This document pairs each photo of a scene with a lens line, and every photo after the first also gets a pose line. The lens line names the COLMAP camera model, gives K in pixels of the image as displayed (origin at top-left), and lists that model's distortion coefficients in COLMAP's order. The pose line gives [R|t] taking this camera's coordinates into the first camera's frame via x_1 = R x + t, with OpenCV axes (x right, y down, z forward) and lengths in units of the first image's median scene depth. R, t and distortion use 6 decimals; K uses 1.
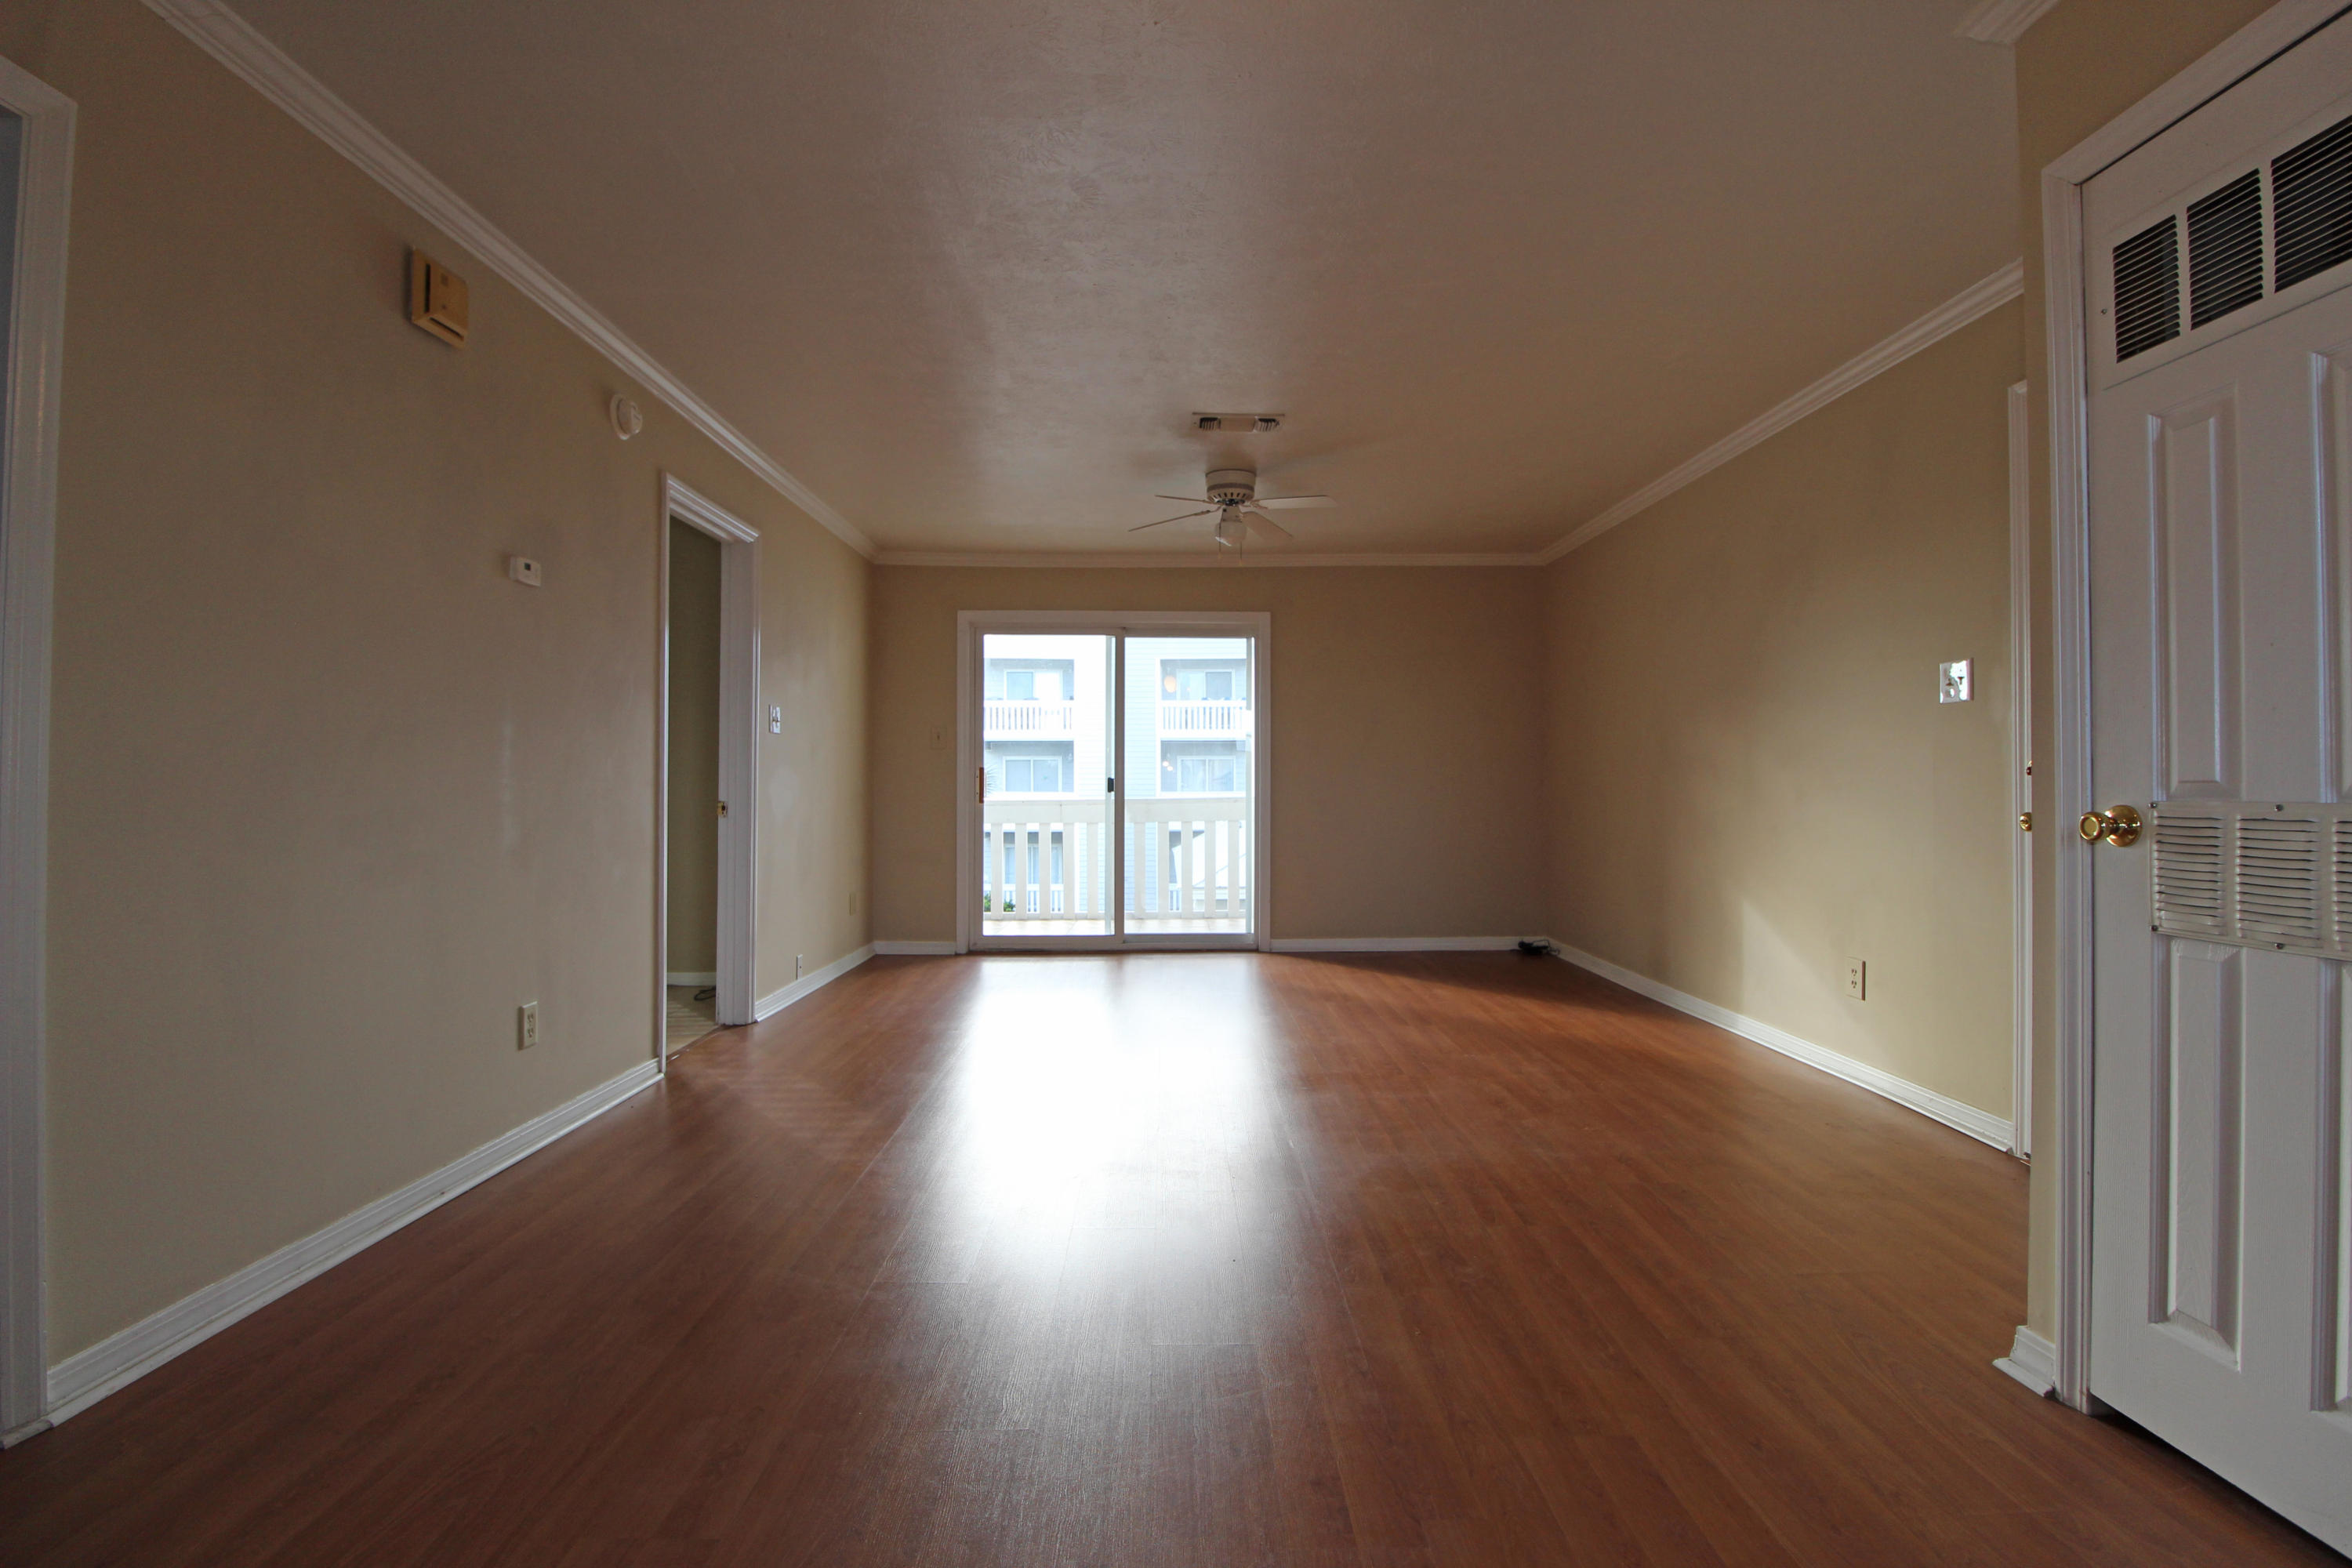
lens RADIAL K [[1101.4, 0, 1178.7], [0, 1101.4, 781.6], [0, 0, 1]] dist [-0.012951, -0.000656]
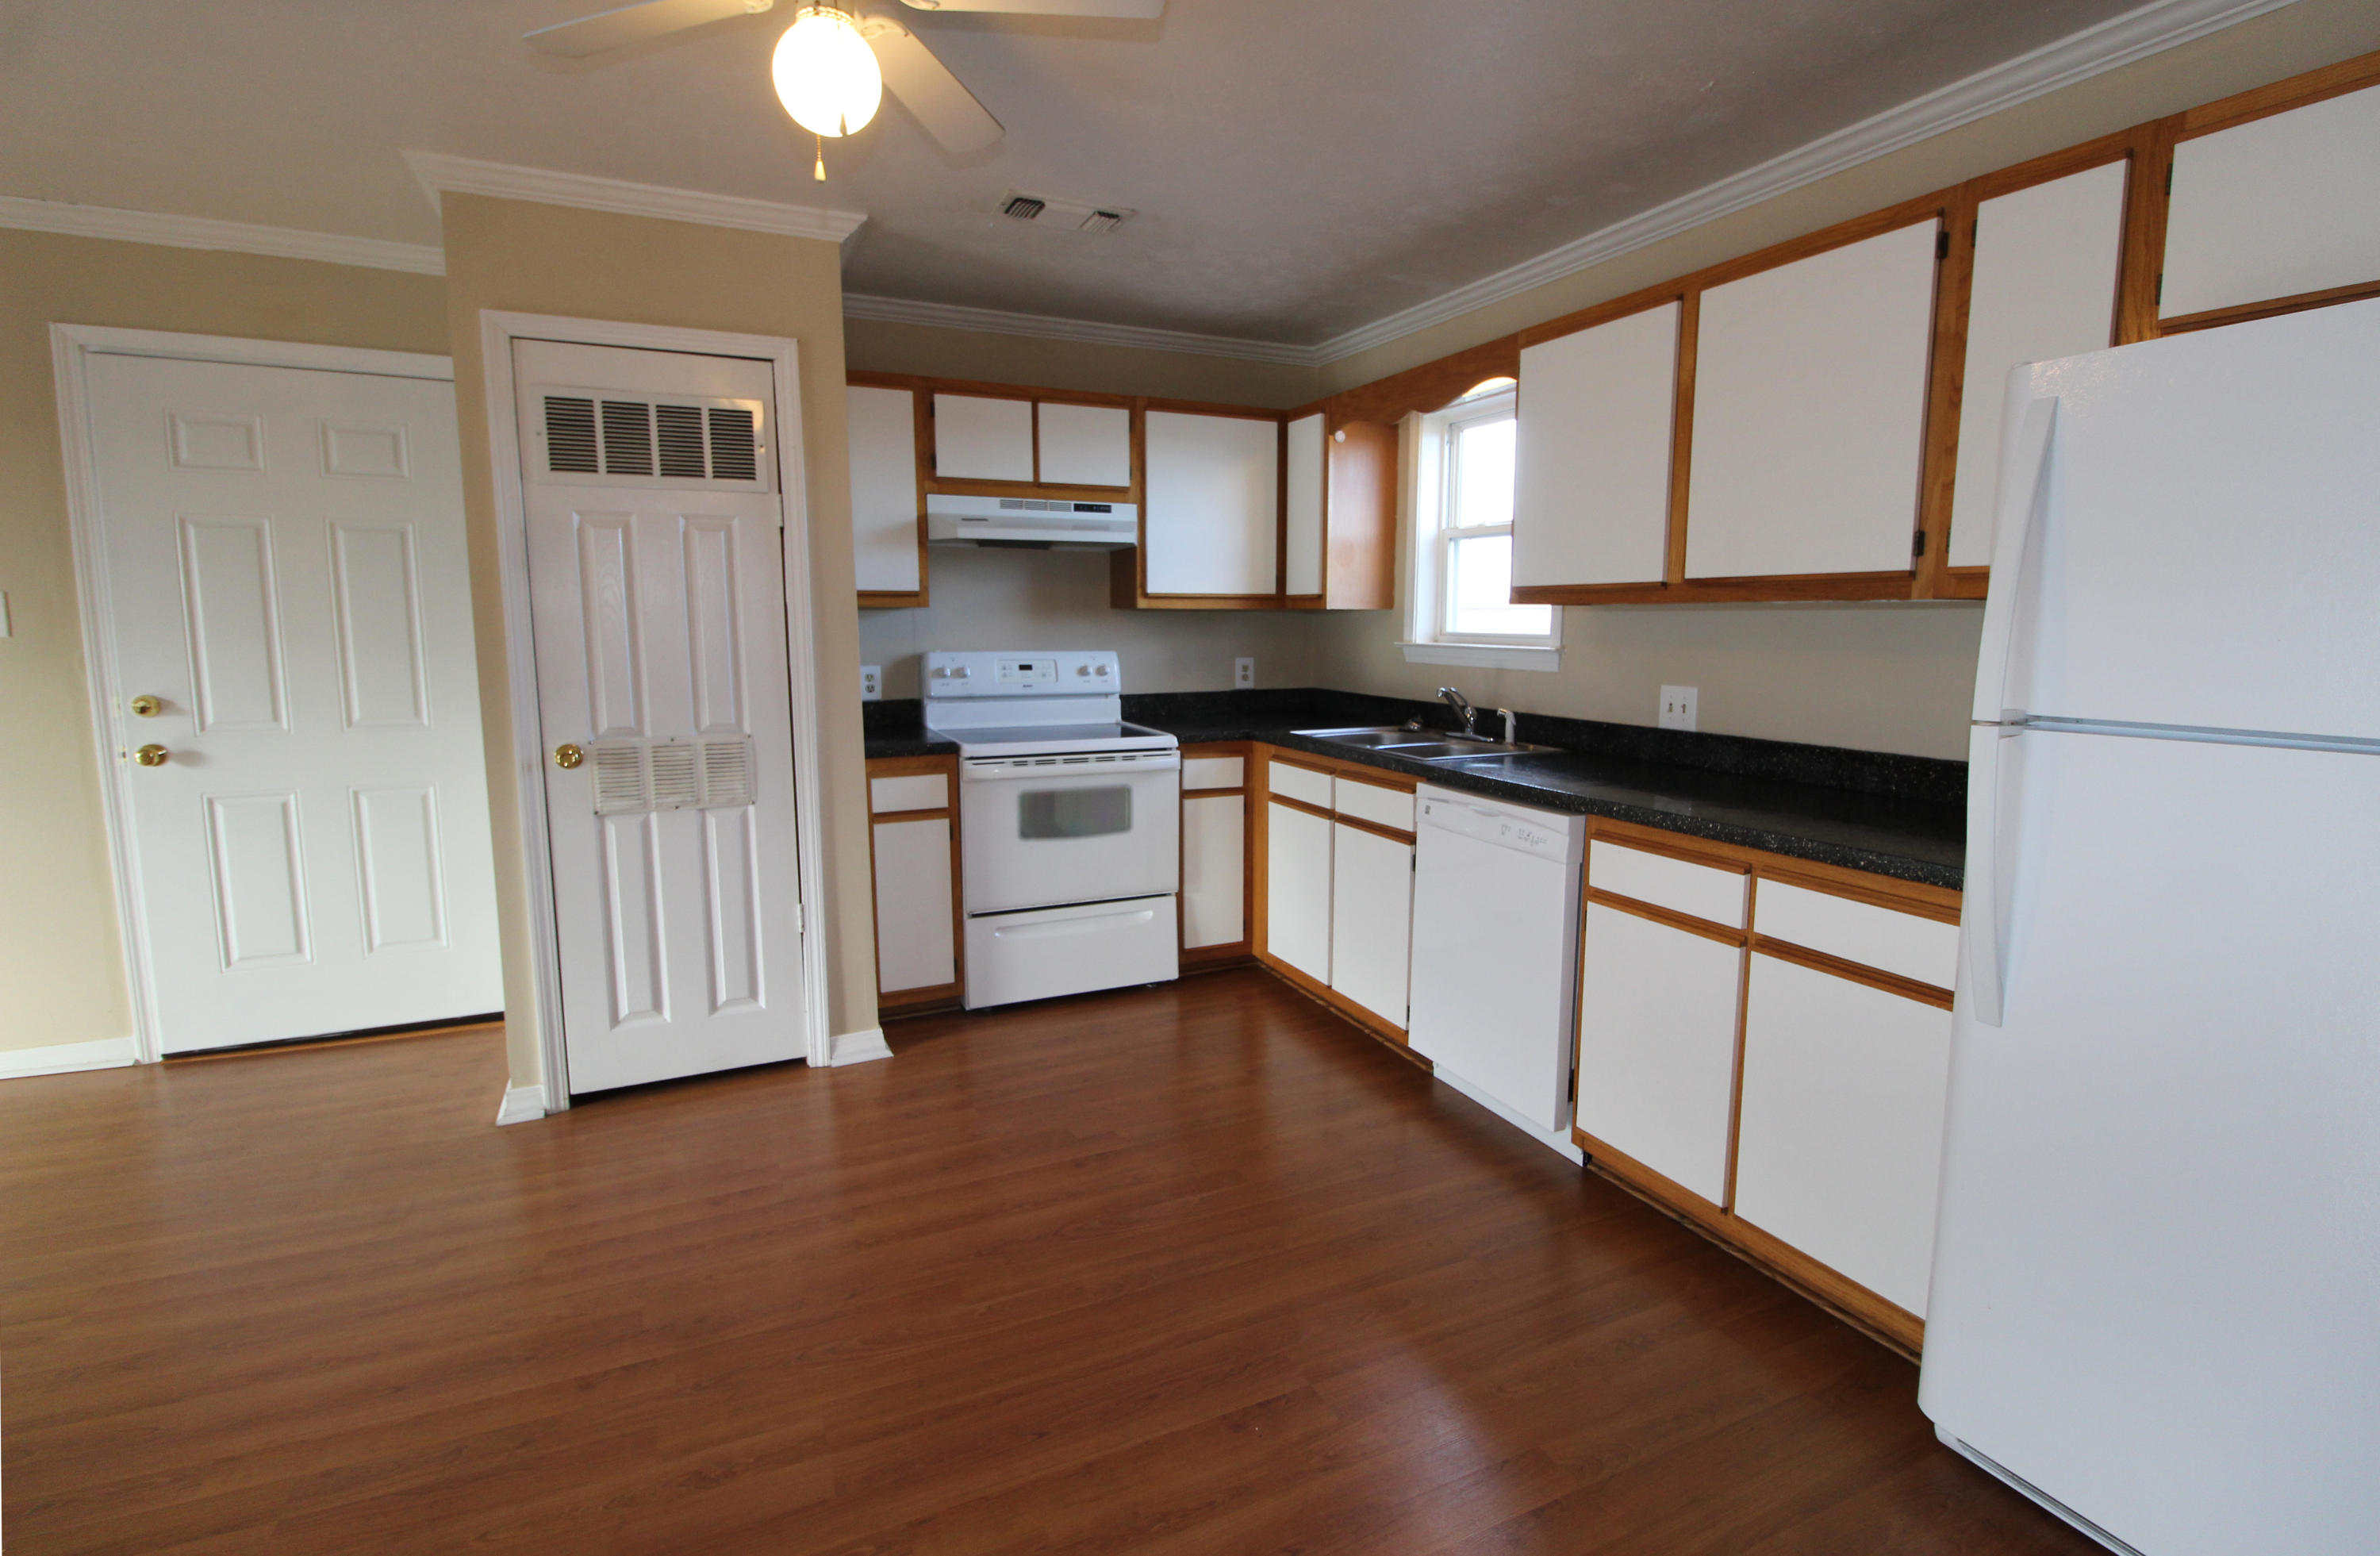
lens RADIAL K [[1109.6, 0, 1203.7], [0, 1109.6, 772.3], [0, 0, 1]] dist [-0.015001, -0.002031]
pose [[-0.413432, -0.119155, 0.902705, -1.124788], [-0.005392, 0.991704, 0.128433, -0.165817], [-0.910519, 0.048231, -0.410645, 0.855130]]
